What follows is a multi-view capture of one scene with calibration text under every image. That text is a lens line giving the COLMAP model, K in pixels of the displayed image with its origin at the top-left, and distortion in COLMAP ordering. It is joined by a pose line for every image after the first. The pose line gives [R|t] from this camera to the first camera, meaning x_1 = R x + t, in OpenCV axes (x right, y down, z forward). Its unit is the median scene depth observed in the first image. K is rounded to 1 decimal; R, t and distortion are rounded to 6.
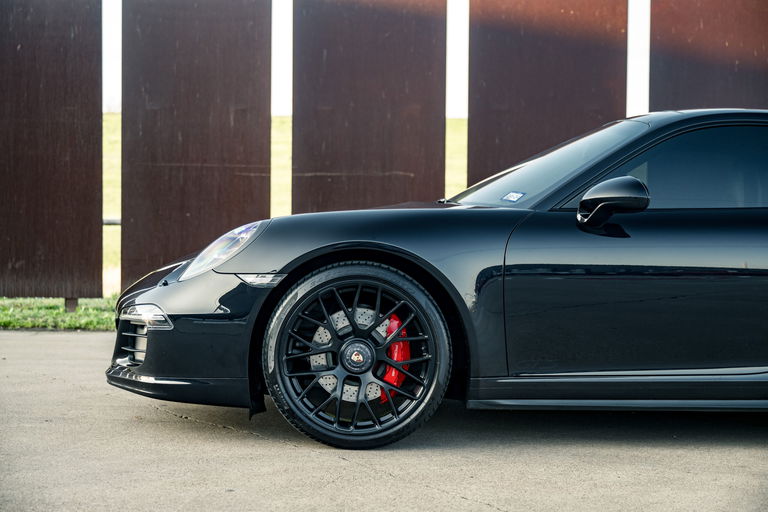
lens RADIAL K [[1334.1, 0, 384.0], [0, 1334.1, 256.0], [0, 0, 1]] dist [-0.000654, -0.087961]
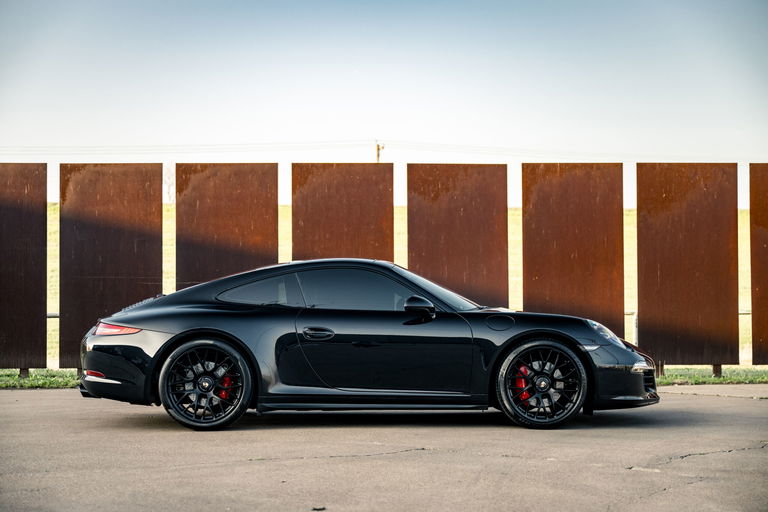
lens RADIAL K [[1264.0, 0, 384.0], [0, 1264.0, 256.0], [0, 0, 1]] dist [0.058550, 0.062971]
pose [[0.995772, -0.008841, 0.091430, 0.074281], [0.014633, 0.997914, -0.062876, 0.003844], [-0.090683, 0.063948, 0.993825, -0.960349]]
